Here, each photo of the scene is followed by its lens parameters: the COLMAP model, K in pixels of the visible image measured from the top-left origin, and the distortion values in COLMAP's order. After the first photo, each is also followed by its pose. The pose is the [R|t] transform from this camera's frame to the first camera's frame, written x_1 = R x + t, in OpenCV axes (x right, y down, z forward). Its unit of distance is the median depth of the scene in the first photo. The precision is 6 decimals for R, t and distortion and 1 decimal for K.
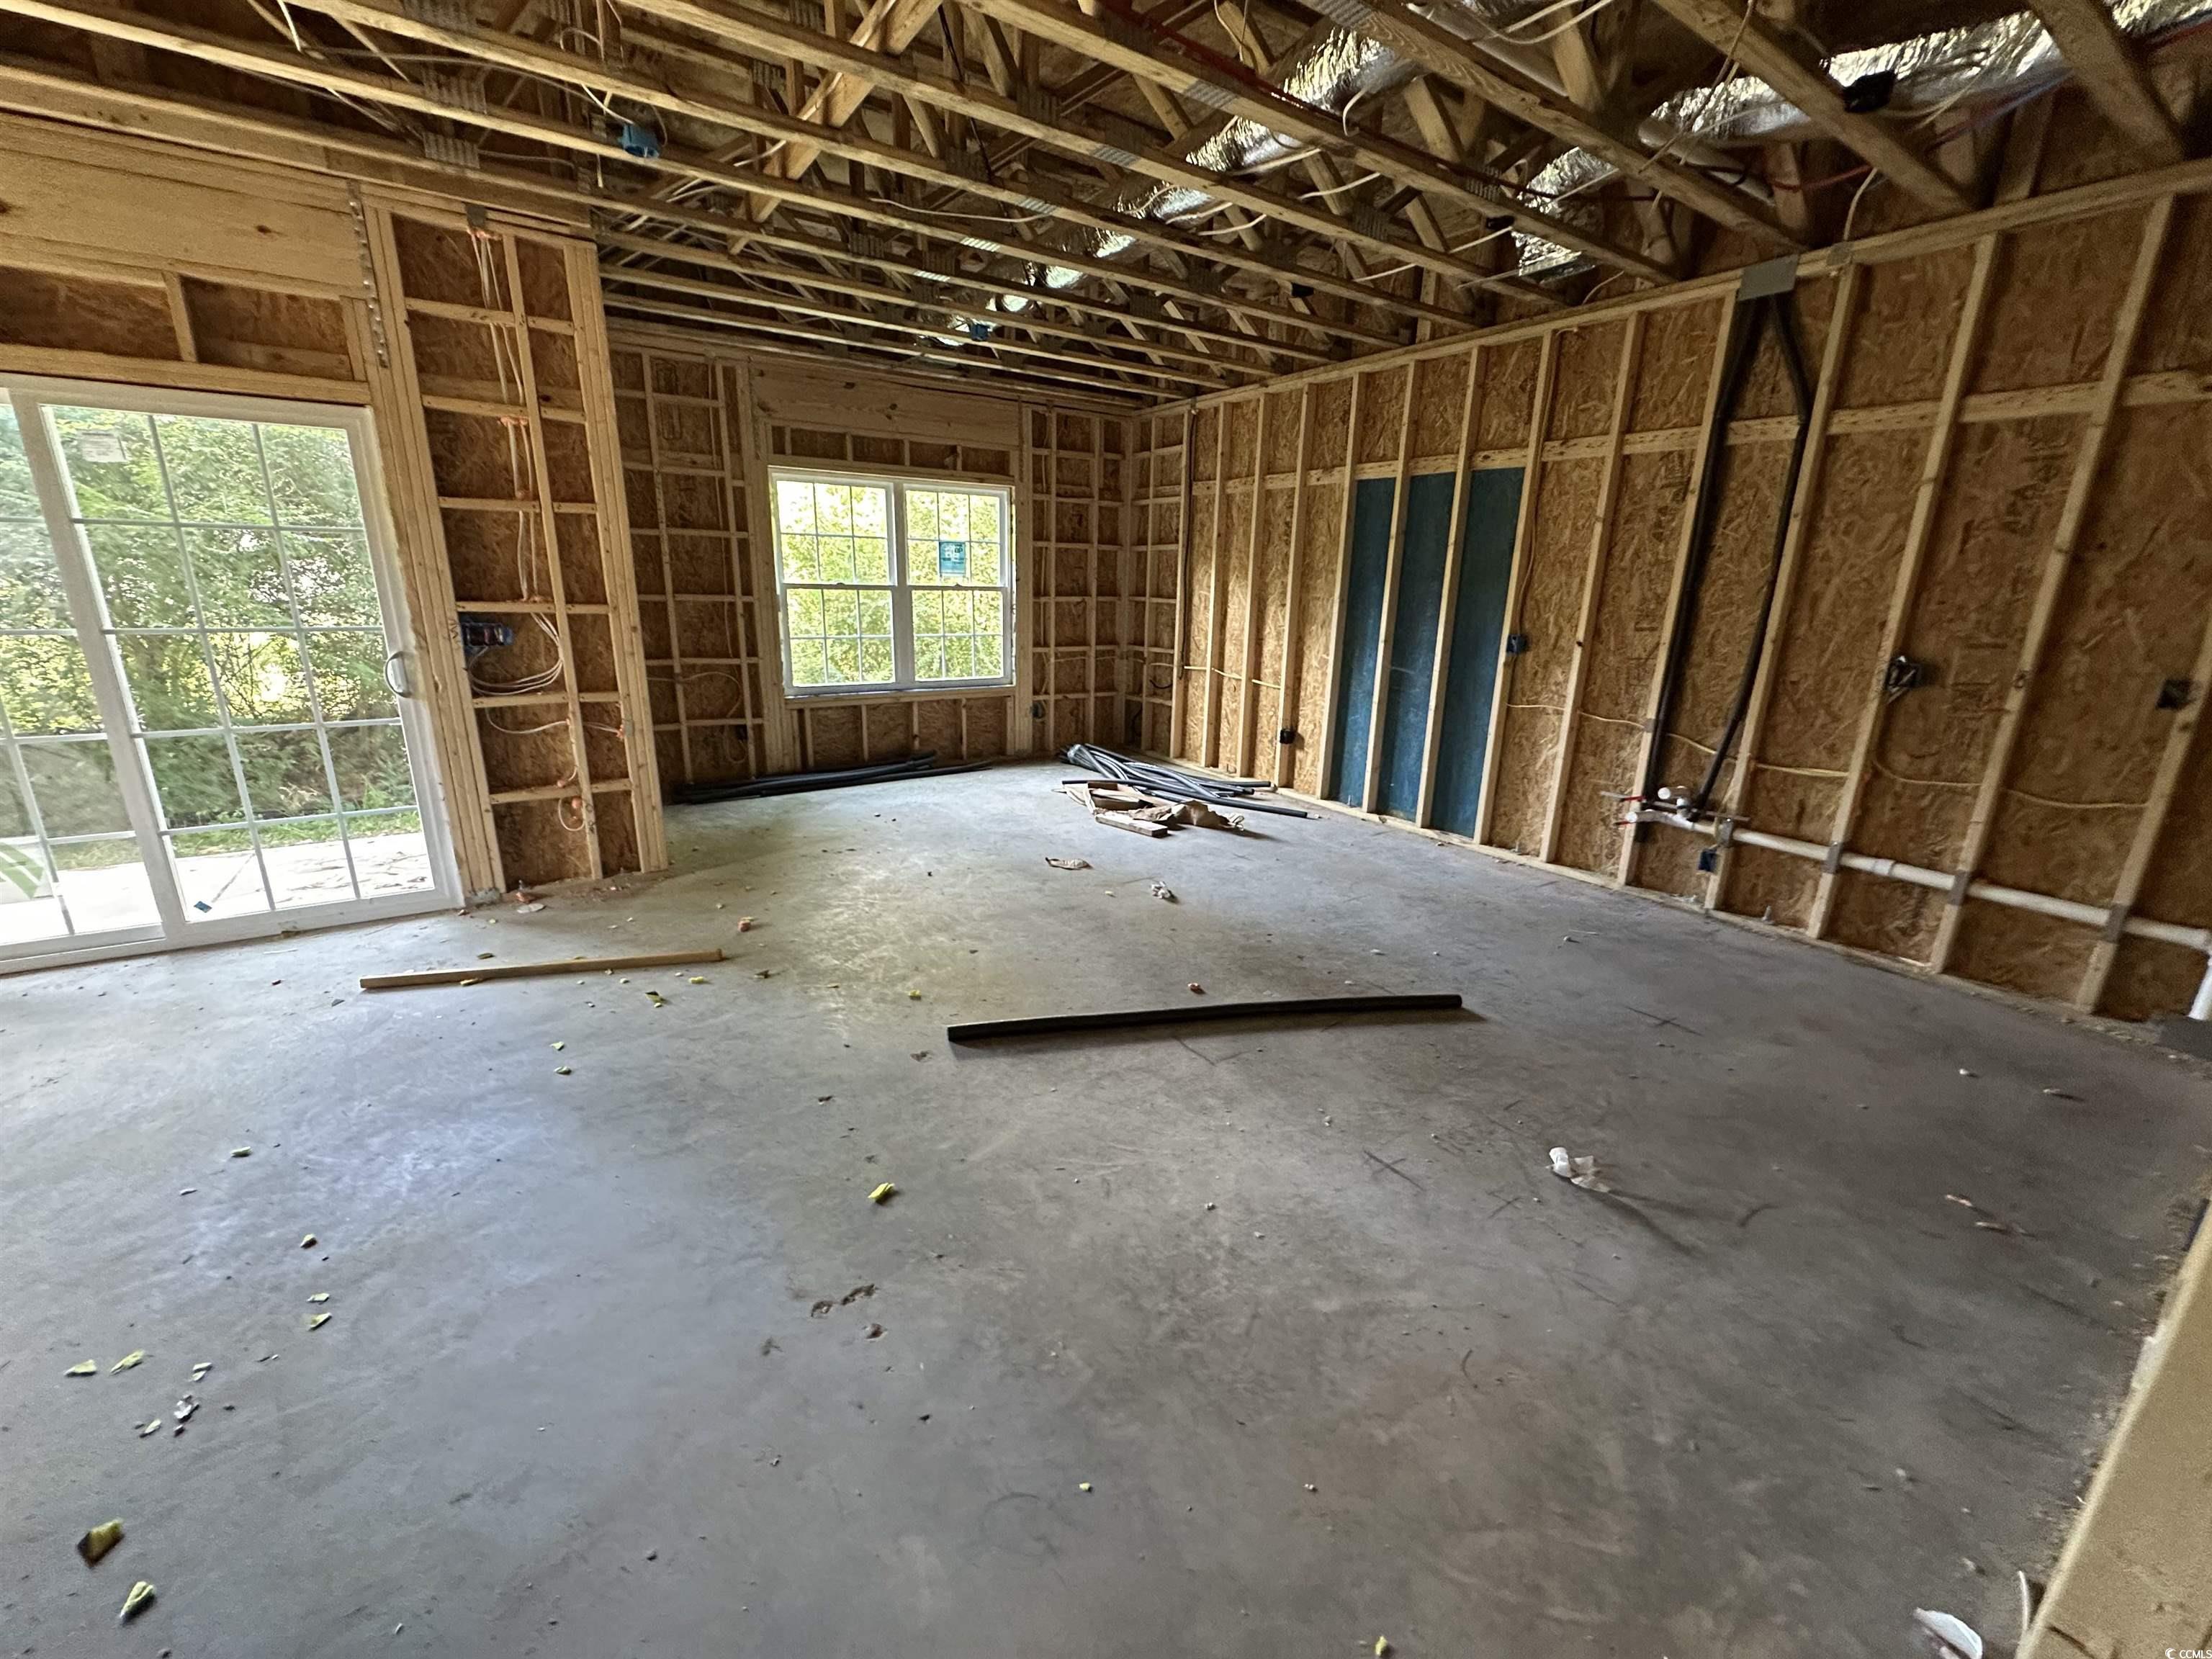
lens RADIAL K [[887.4, 0, 1104.9], [0, 887.4, 825.8], [0, 0, 1]] dist [-0.000072, 0.000080]
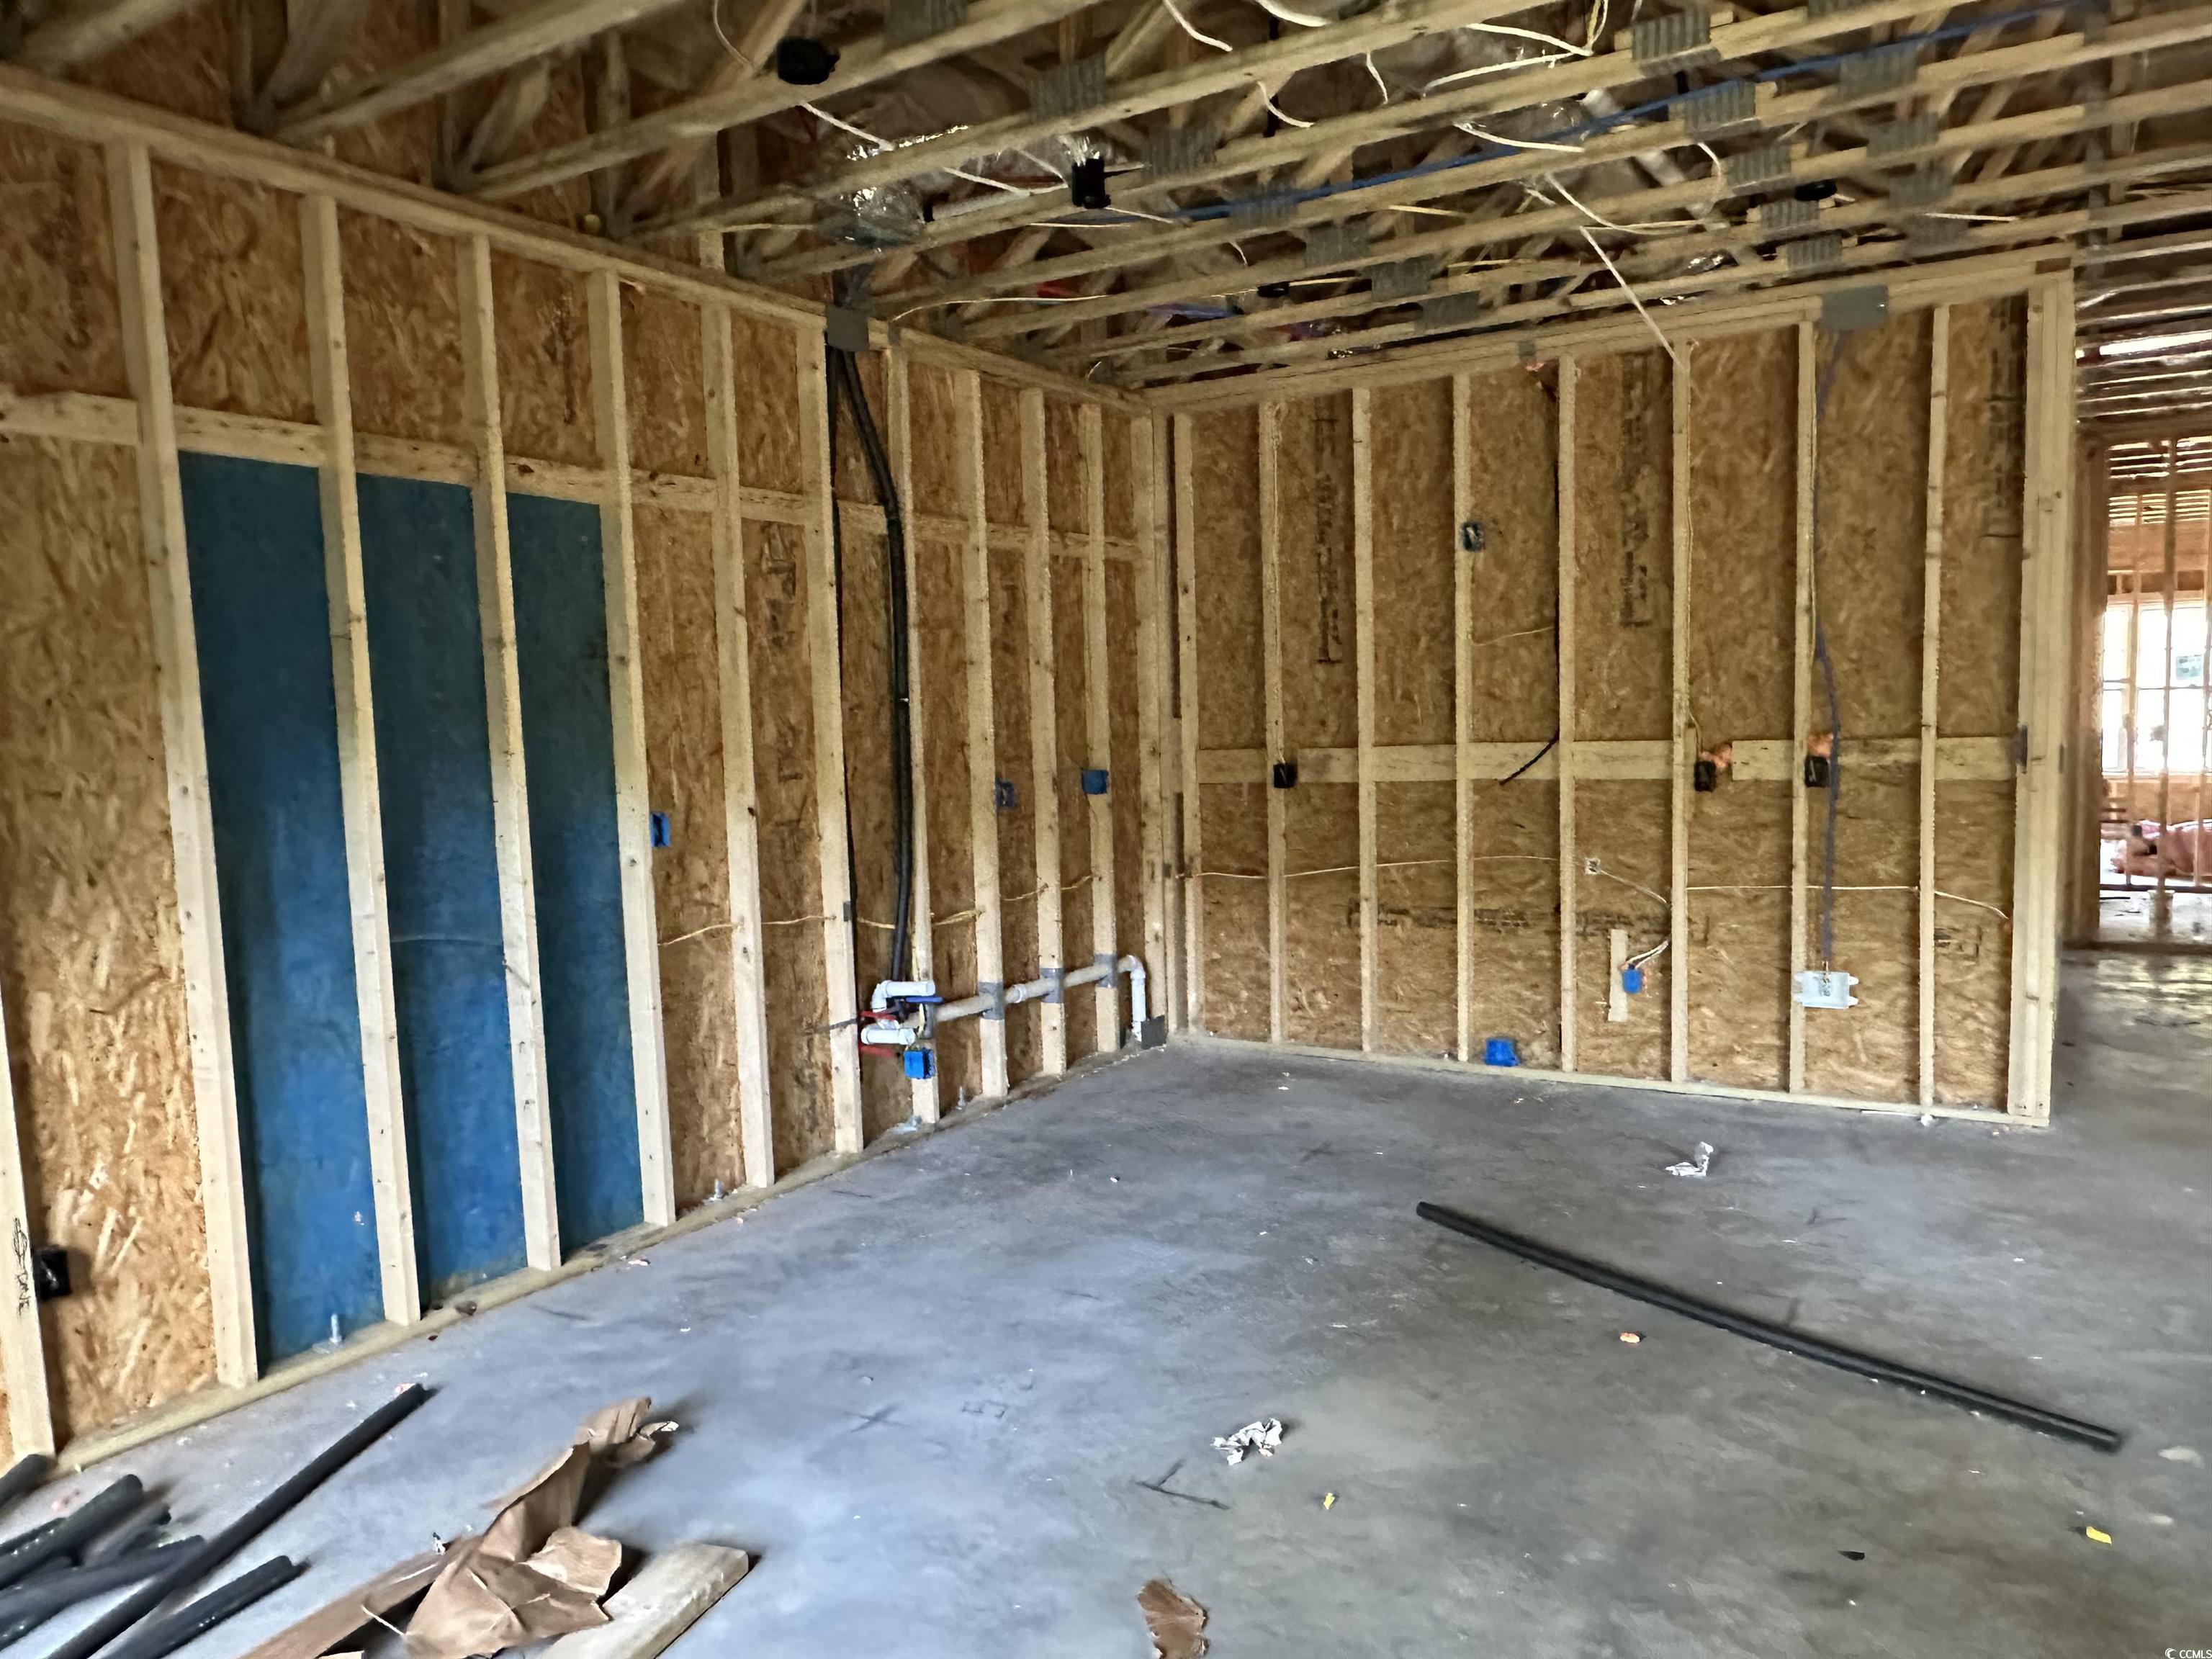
lens RADIAL K [[1556.1, 0, 1112.4], [0, 1556.1, 845.8], [0, 0, 1]] dist [0.052567, -0.064563]
pose [[-0.403676, -0.093564, 0.910105, -0.612902], [0.265067, 0.940132, 0.214221, -0.401554], [-0.875663, 0.327715, -0.354708, 1.362105]]
